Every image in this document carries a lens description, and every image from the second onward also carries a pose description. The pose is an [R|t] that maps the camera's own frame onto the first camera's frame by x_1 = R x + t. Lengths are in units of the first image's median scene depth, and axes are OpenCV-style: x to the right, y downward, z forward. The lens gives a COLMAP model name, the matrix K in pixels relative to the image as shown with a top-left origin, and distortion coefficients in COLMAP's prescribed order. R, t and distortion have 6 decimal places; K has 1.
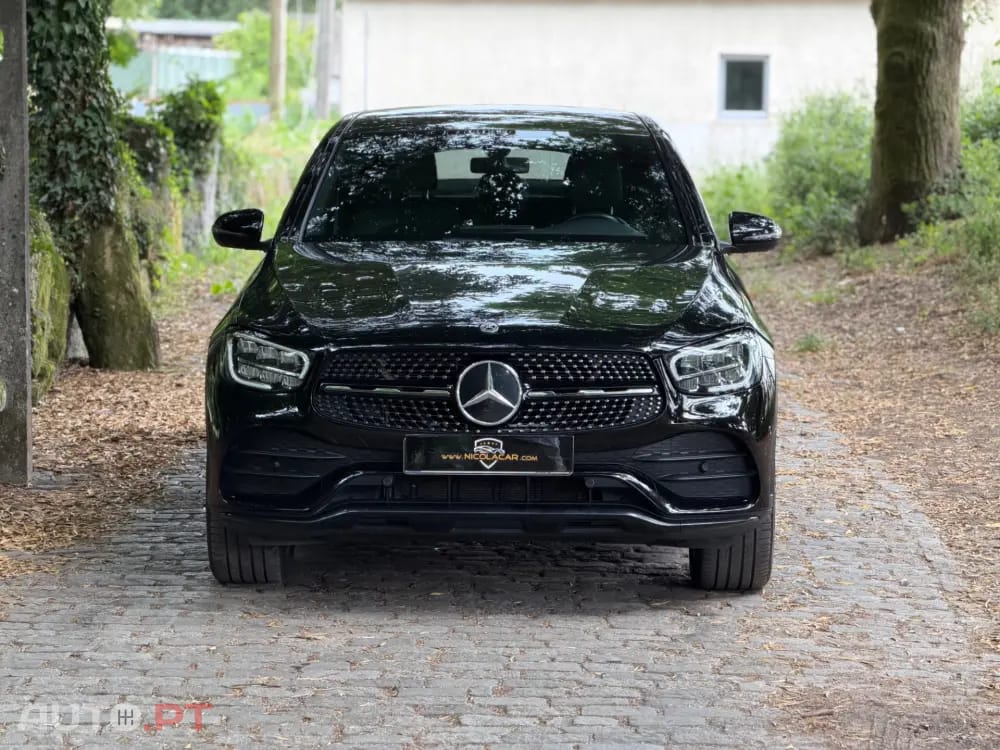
lens RADIAL K [[2924.3, 0, 495.7], [0, 2924.3, 398.3], [0, 0, 1]] dist [0.098475, 1.097913]
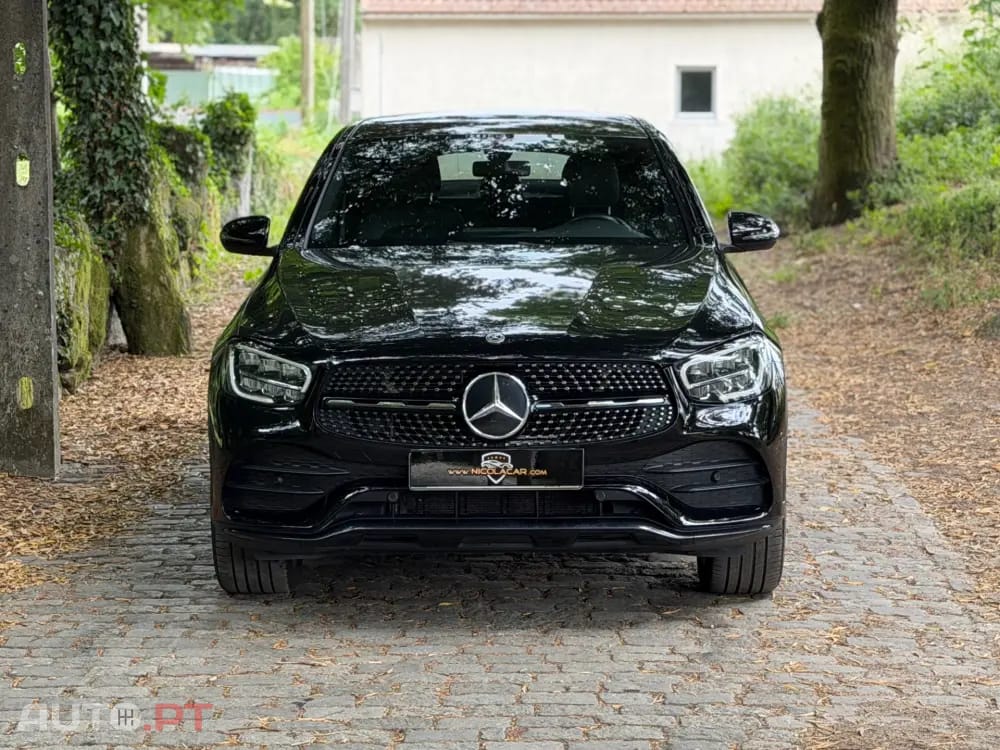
lens RADIAL K [[2318.4, 0, 500.0], [0, 2318.4, 375.0], [0, 0, 1]] dist [0.089923, 0.204301]
pose [[0.999896, -0.014013, 0.003325, -0.001847], [0.013967, 0.999810, 0.013564, -0.012429], [-0.003515, -0.013516, 0.999902, 0.126048]]
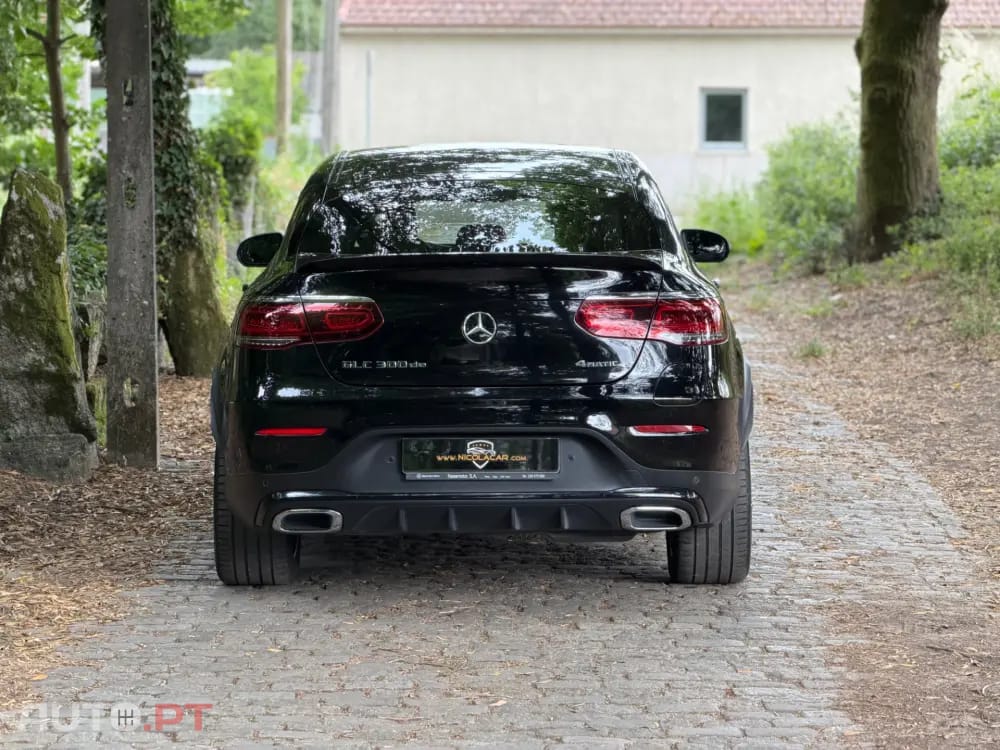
lens RADIAL K [[2924.7, 0, 500.0], [0, 2924.7, 375.0], [0, 0, 1]] dist [0.120111, 0.765754]
pose [[0.999859, -0.010119, 0.013370, -0.029162], [0.010370, 0.999769, -0.018832, 0.011715], [-0.013176, 0.018968, 0.999733, -0.126429]]
